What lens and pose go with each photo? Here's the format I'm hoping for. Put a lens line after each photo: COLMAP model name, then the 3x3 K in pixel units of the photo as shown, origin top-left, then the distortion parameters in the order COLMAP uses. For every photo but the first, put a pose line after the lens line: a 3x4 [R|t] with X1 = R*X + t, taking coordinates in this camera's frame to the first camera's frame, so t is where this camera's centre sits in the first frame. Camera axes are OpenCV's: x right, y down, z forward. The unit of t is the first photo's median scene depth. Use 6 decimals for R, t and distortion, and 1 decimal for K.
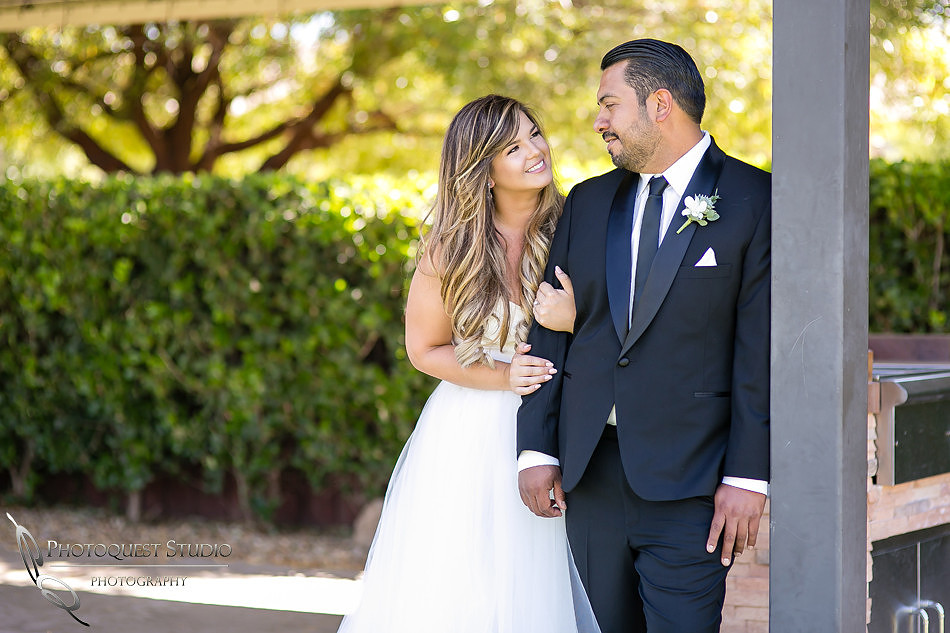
lens RADIAL K [[2547.1, 0, 475.0], [0, 2547.1, 316.5], [0, 0, 1]] dist [-0.075620, 0.710237]
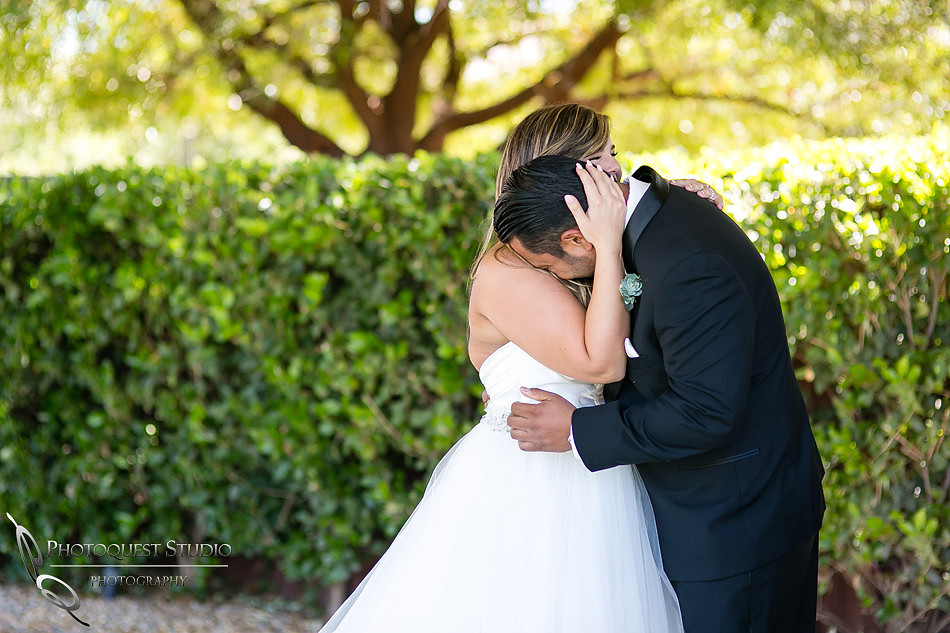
lens RADIAL K [[2547.1, 0, 475.0], [0, 2547.1, 316.5], [0, 0, 1]] dist [-0.075620, 0.710237]
pose [[0.995156, -0.008473, -0.097945, -0.020610], [0.009197, 0.999934, 0.006942, -0.014171], [0.097880, -0.007809, 0.995168, 0.270700]]
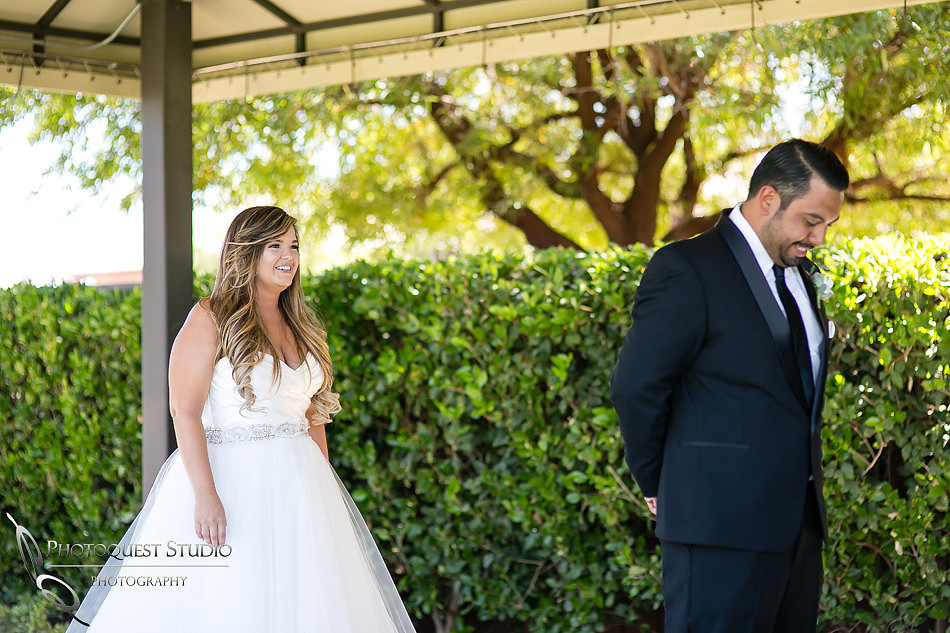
lens RADIAL K [[2547.1, 0, 475.0], [0, 2547.1, 316.5], [0, 0, 1]] dist [-0.075620, 0.710237]
pose [[0.981095, -0.023395, -0.192110, -0.011746], [0.013777, 0.998591, -0.051249, 0.006413], [0.193038, 0.047633, 0.980034, 0.211323]]
